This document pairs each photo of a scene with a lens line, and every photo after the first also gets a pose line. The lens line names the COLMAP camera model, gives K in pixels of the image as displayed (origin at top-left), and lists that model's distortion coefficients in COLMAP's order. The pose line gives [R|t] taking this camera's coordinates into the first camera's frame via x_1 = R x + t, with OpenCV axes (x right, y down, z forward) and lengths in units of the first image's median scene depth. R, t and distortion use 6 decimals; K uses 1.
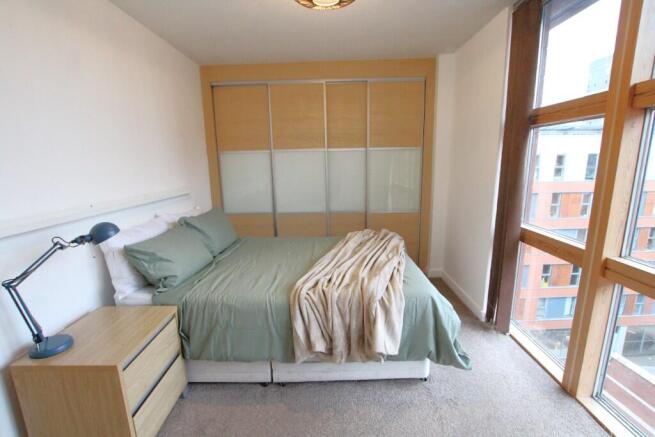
lens RADIAL K [[309.4, 0, 327.5], [0, 309.4, 218.5], [0, 0, 1]] dist [-0.018779, 0.000235]
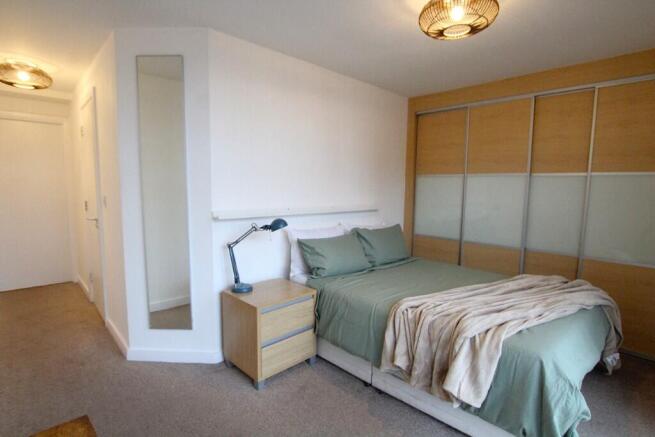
lens RADIAL K [[336.5, 0, 327.5], [0, 336.5, 218.5], [0, 0, 1]] dist [-0.002191, -0.000322]
pose [[0.707210, 0.102545, -0.699527, 0.487687], [-0.163369, 0.986350, -0.020573, 0.006130], [0.687869, 0.128831, 0.714310, -0.025423]]
